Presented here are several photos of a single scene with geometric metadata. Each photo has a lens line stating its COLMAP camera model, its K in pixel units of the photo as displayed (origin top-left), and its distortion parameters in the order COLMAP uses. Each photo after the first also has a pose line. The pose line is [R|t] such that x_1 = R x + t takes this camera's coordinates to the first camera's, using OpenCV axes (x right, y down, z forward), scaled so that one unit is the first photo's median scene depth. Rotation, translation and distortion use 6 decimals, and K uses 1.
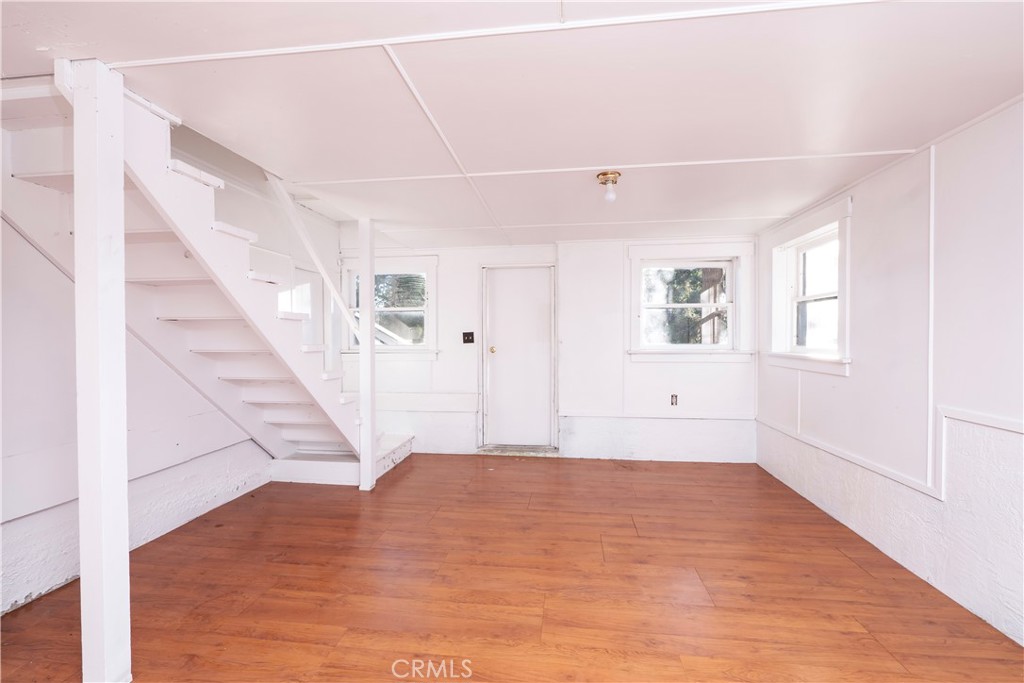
lens RADIAL K [[437.4, 0, 512.0], [0, 437.4, 338.7], [0, 0, 1]] dist [-0.012968, -0.000658]
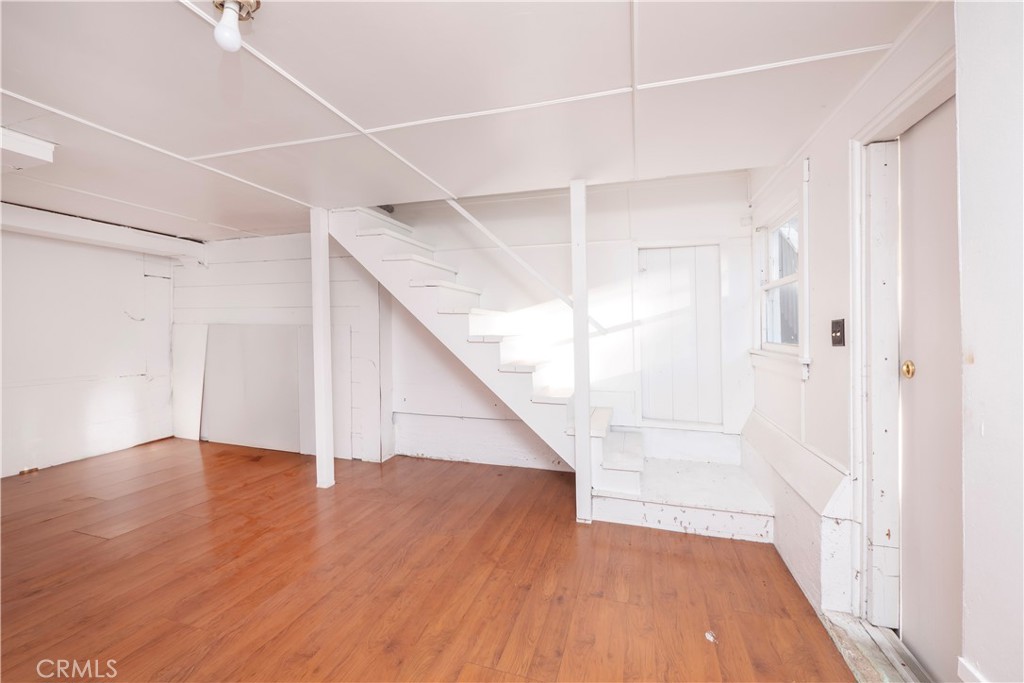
lens RADIAL K [[437.4, 0, 511.2], [0, 437.4, 334.6], [0, 0, 1]] dist [-0.012968, -0.000658]
pose [[-0.178200, 0.013195, -0.983906, 0.695342], [-0.017864, 0.999702, 0.016642, -0.005084], [0.983832, 0.020542, -0.177911, 1.506967]]
